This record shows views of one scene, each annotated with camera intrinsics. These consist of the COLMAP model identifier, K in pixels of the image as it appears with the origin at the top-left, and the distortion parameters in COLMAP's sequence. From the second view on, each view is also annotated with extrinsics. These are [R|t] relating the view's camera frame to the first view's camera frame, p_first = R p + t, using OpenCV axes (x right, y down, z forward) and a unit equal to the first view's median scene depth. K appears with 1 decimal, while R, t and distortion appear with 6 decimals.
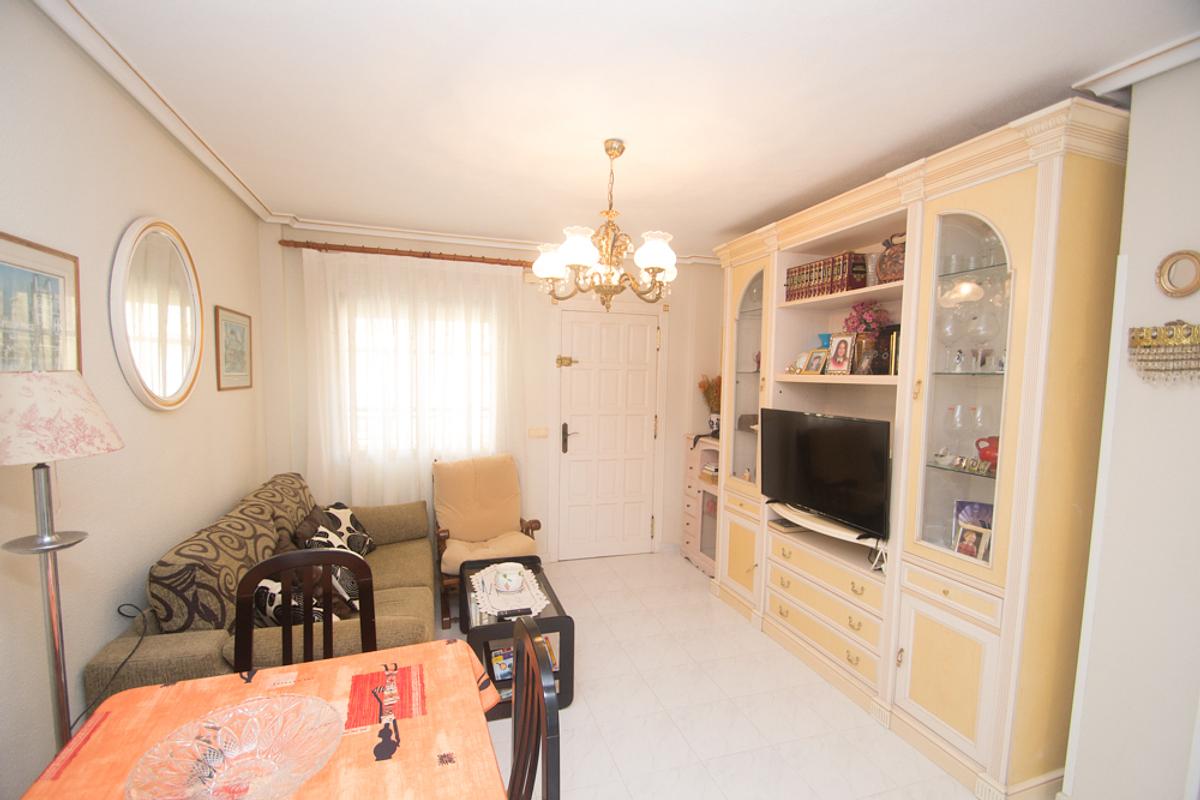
lens RADIAL K [[528.6, 0, 598.1], [0, 528.6, 413.4], [0, 0, 1]] dist [0.008825, -0.014613]
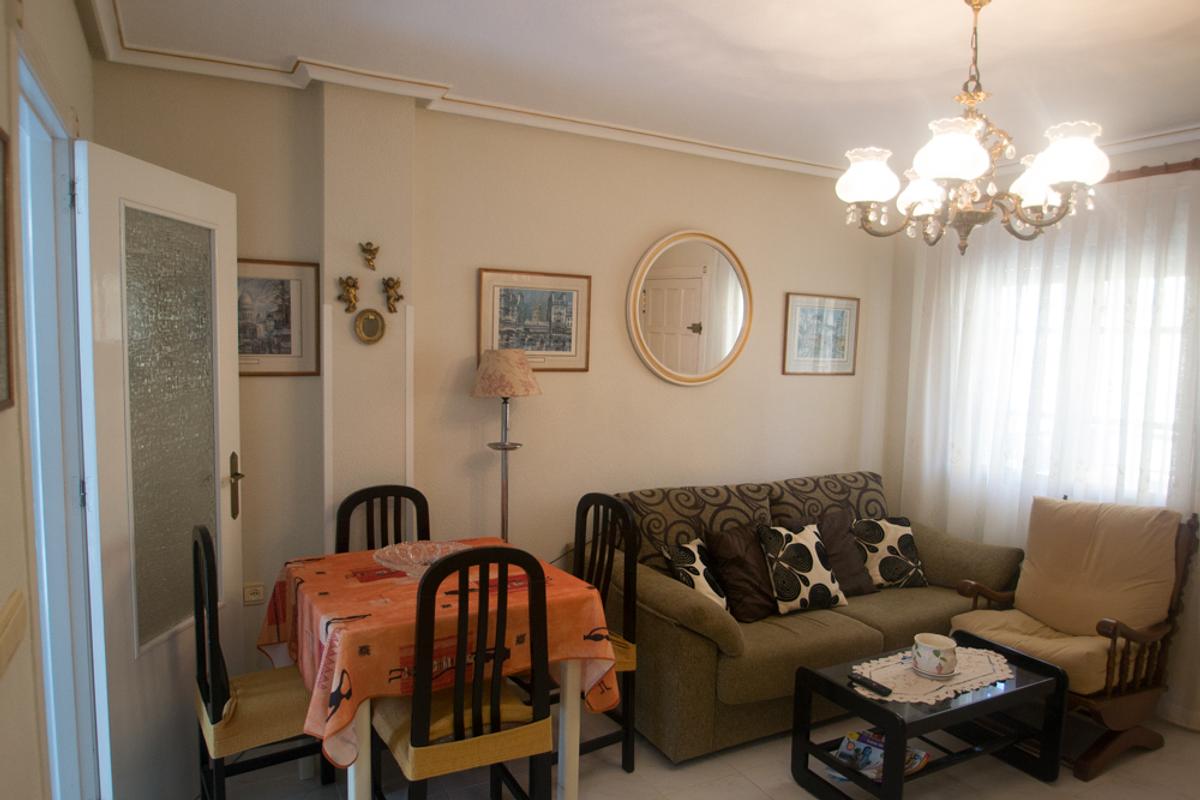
lens RADIAL K [[772.0, 0, 593.3], [0, 772.0, 411.1], [0, 0, 1]] dist [-0.037063, -0.000598]
pose [[0.182400, 0.069557, -0.980761, 0.781571], [-0.092728, 0.994266, 0.053269, -0.018802], [0.978842, 0.081228, 0.187804, 0.398932]]
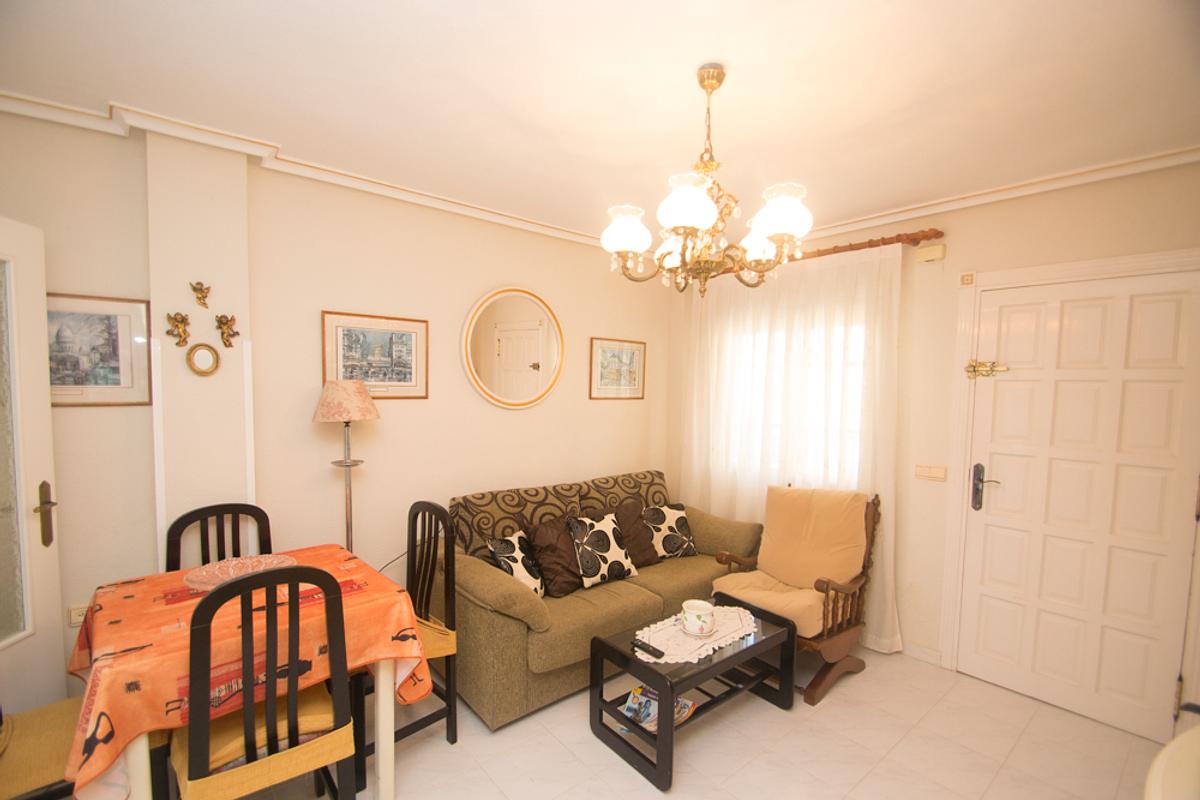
lens RADIAL K [[528.6, 0, 598.1], [0, 528.6, 413.4], [0, 0, 1]] dist [0.008825, -0.014613]
pose [[0.380904, 0.039734, -0.923761, 0.624838], [-0.078729, 0.996842, 0.010415, -0.024540], [0.921257, 0.068759, 0.382829, 0.552901]]
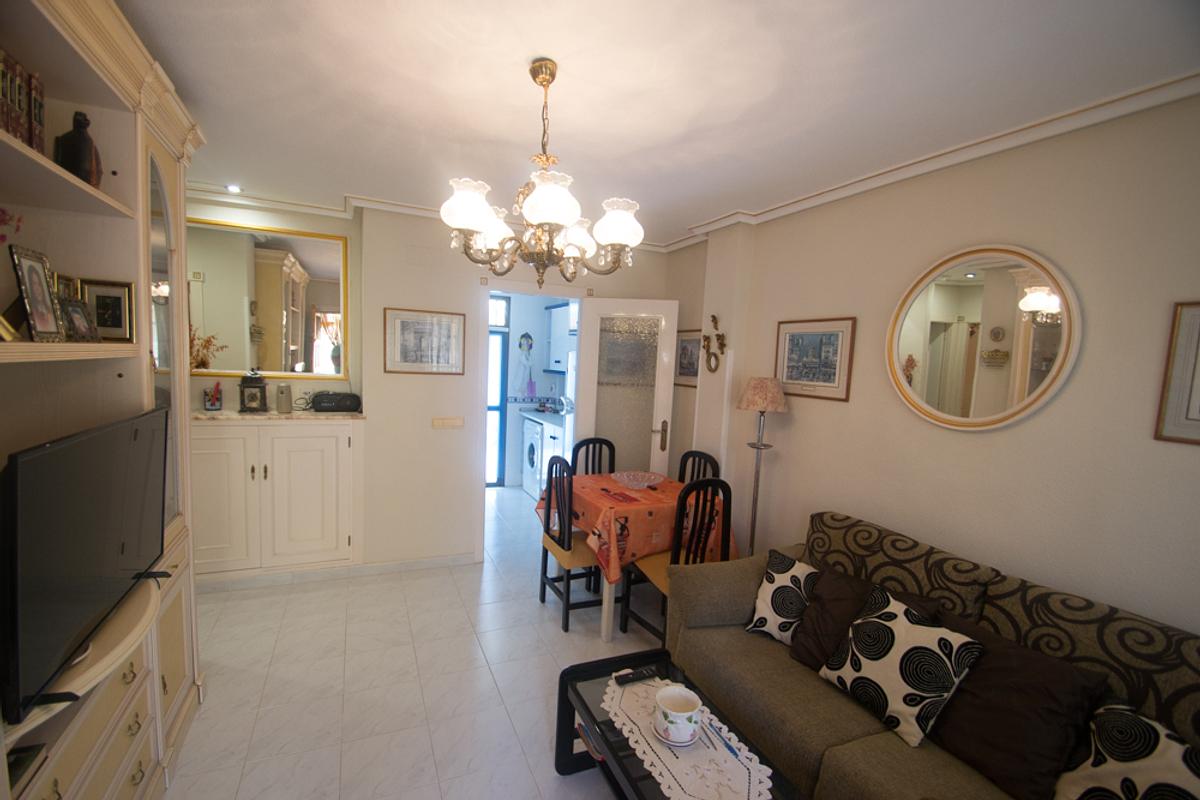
lens RADIAL K [[528.6, 0, 598.1], [0, 528.6, 413.4], [0, 0, 1]] dist [0.008825, -0.014613]
pose [[-0.990786, -0.056422, -0.123123, 0.017531], [-0.077379, 0.981930, 0.172700, -0.143725], [0.111154, 0.180636, -0.977249, 1.699598]]
